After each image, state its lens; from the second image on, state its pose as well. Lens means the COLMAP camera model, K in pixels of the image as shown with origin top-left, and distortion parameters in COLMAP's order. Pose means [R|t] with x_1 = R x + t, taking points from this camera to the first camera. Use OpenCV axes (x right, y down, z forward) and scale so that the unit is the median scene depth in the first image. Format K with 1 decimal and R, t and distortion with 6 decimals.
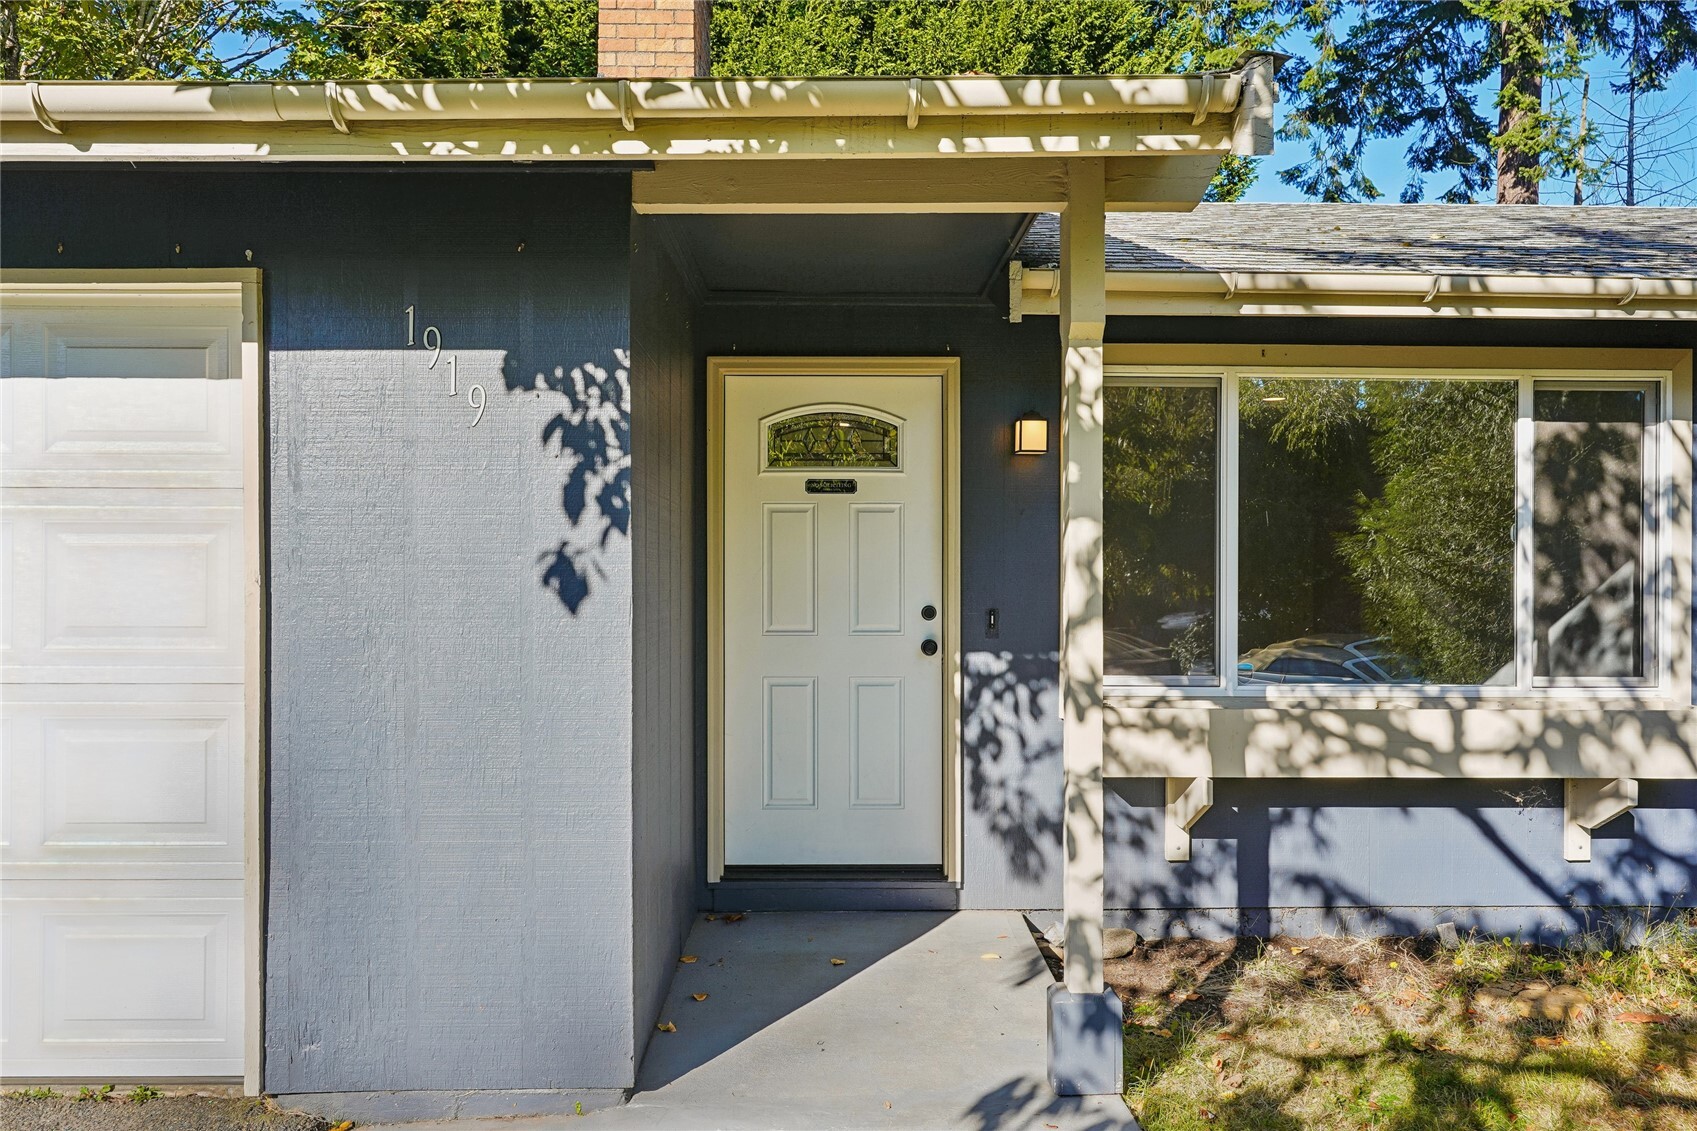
lens RADIAL K [[1304.5, 0, 848.5], [0, 1304.5, 565.5], [0, 0, 1]] dist [-0.051491, 0.070487]
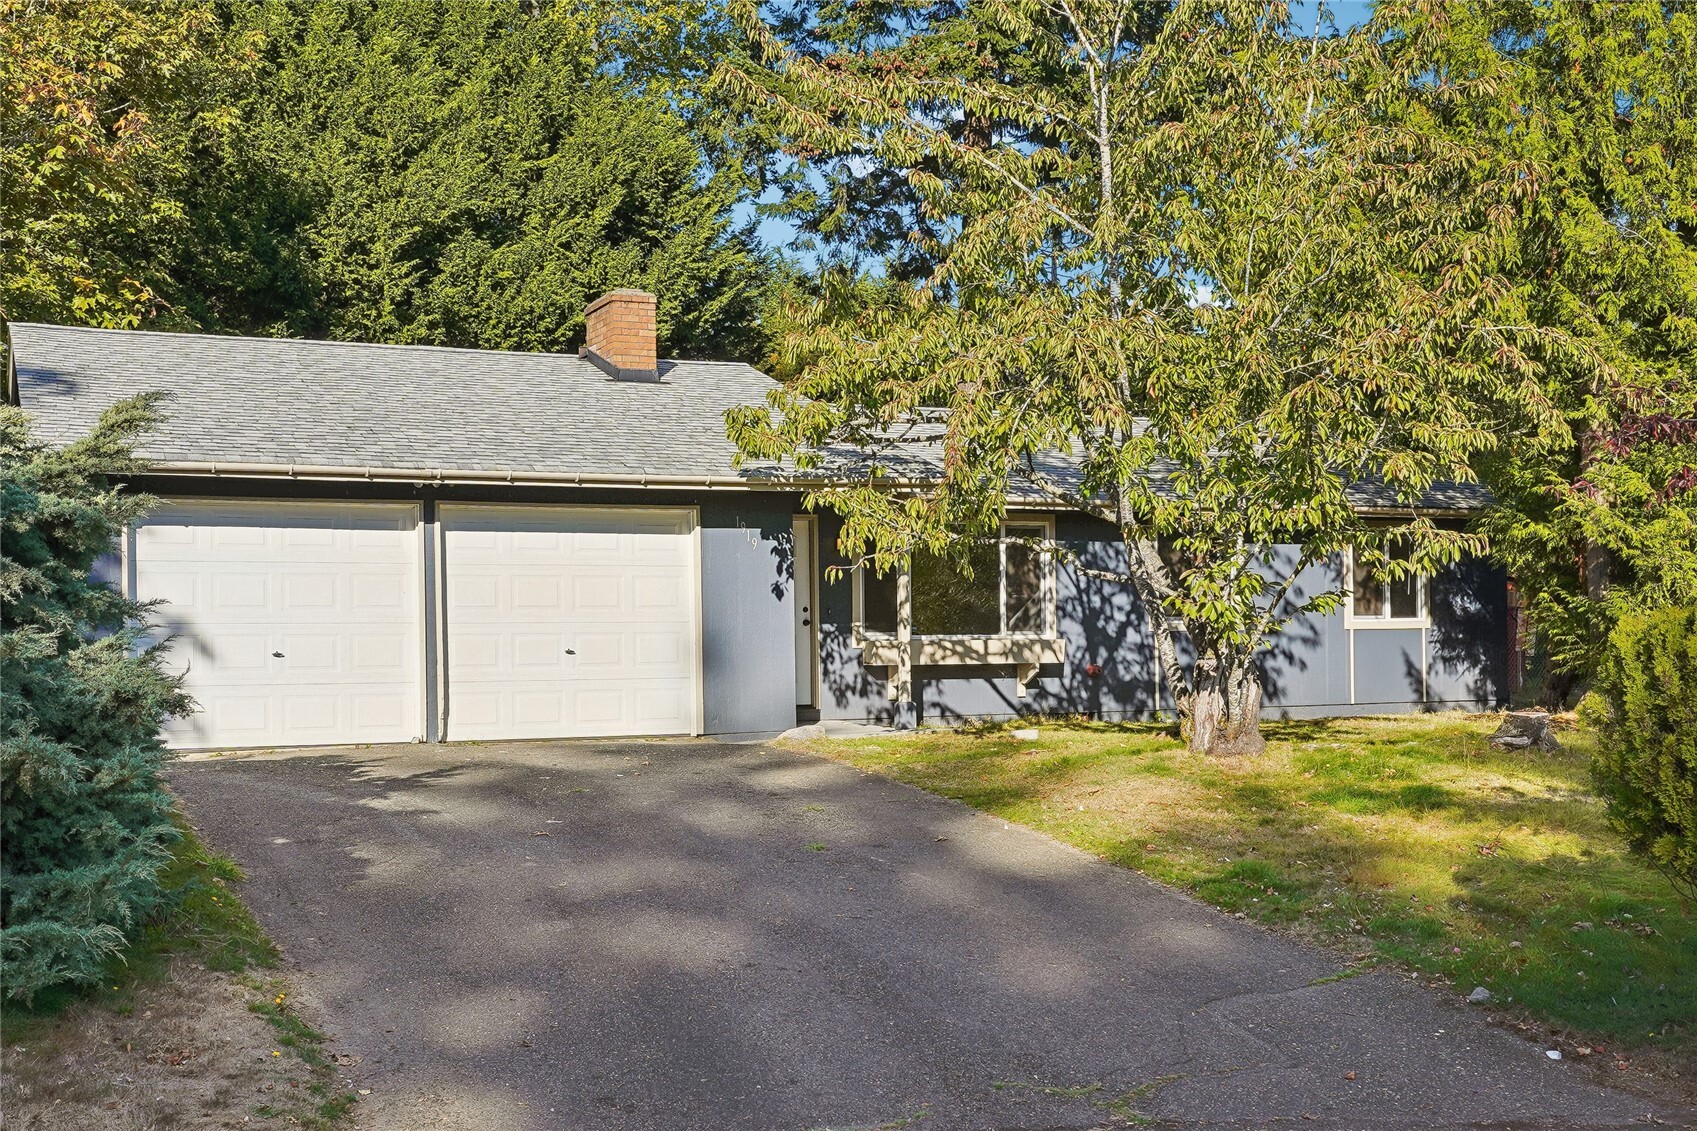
lens RADIAL K [[1705.8, 0, 848.5], [0, 1705.8, 565.5], [0, 0, 1]] dist [-0.002363, -0.001058]
pose [[0.914480, 0.002057, 0.404627, -1.284693], [0.012699, 0.999349, -0.033781, 0.065717], [-0.404433, 0.036030, 0.913858, -2.248517]]
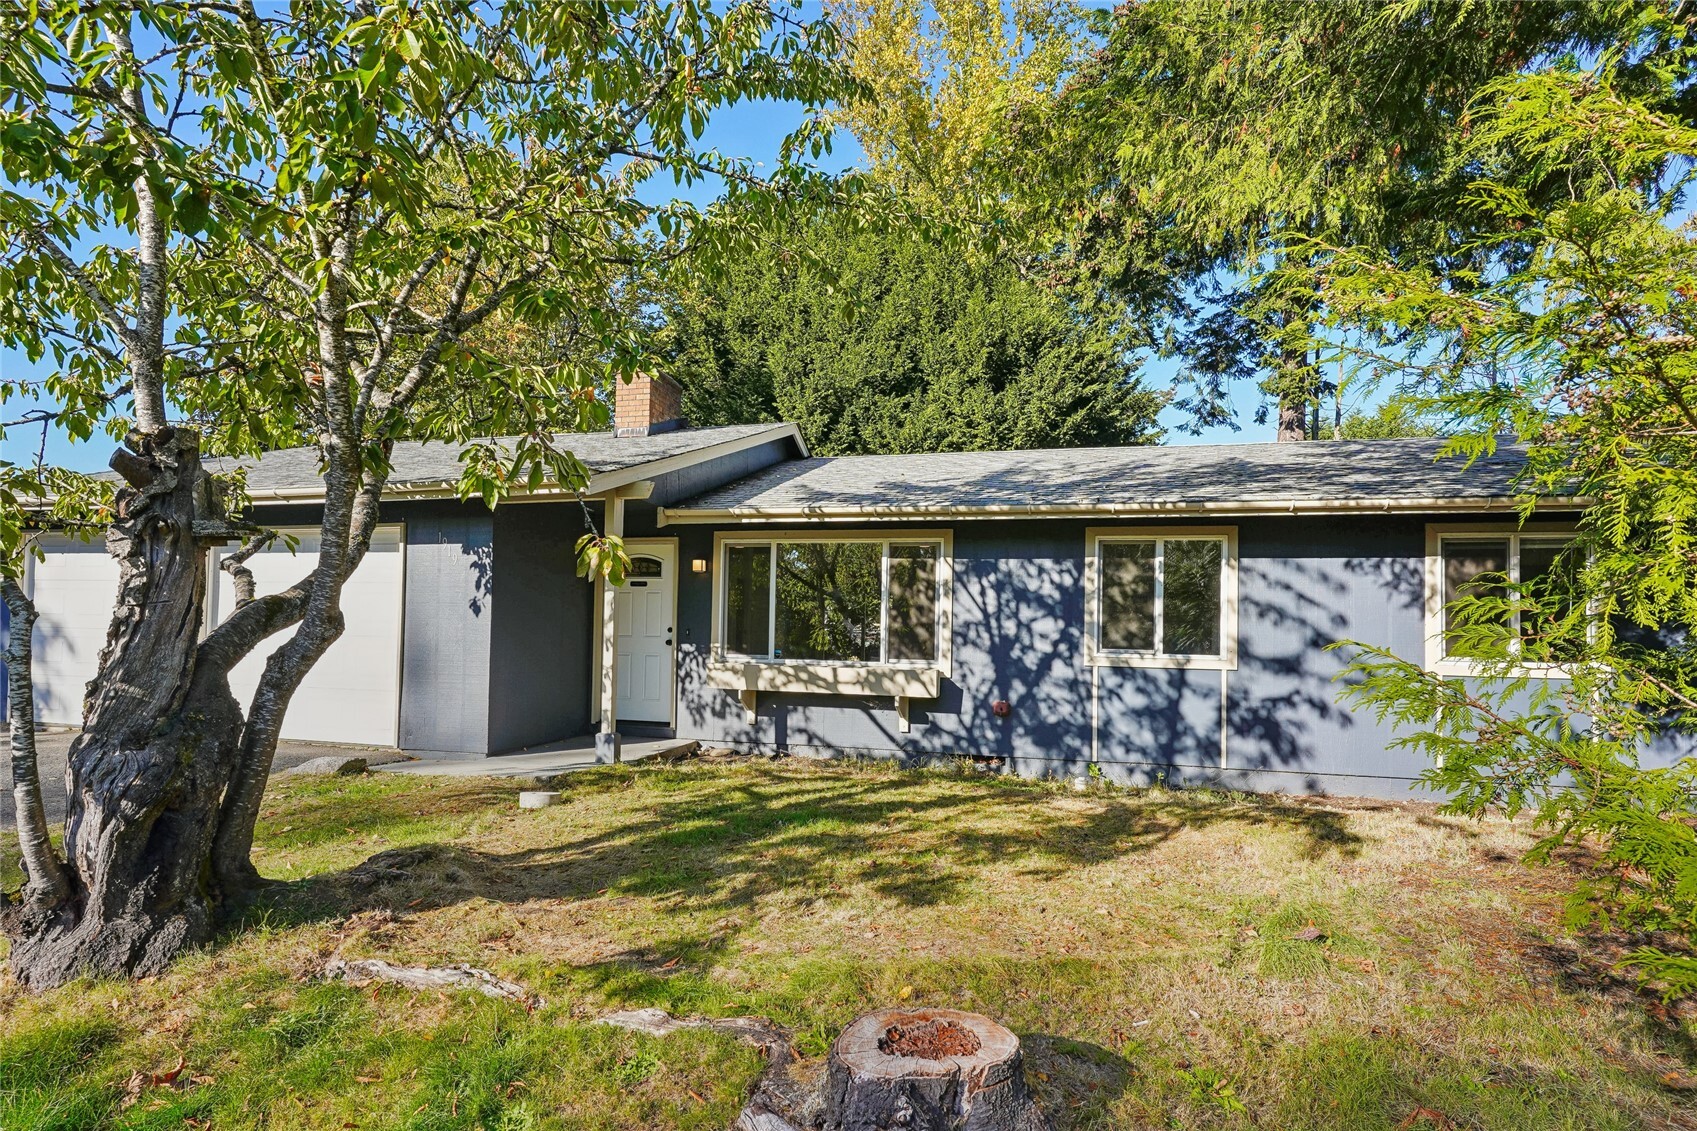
lens RADIAL K [[808.5, 0, 828.2], [0, 808.5, 608.0], [0, 0, 1]] dist [-0.010638, 0.000280]
pose [[0.969215, 0.006538, -0.246130, 0.810493], [-0.016666, 0.999097, -0.039086, 0.052875], [0.245652, 0.041984, 0.968448, -0.581021]]
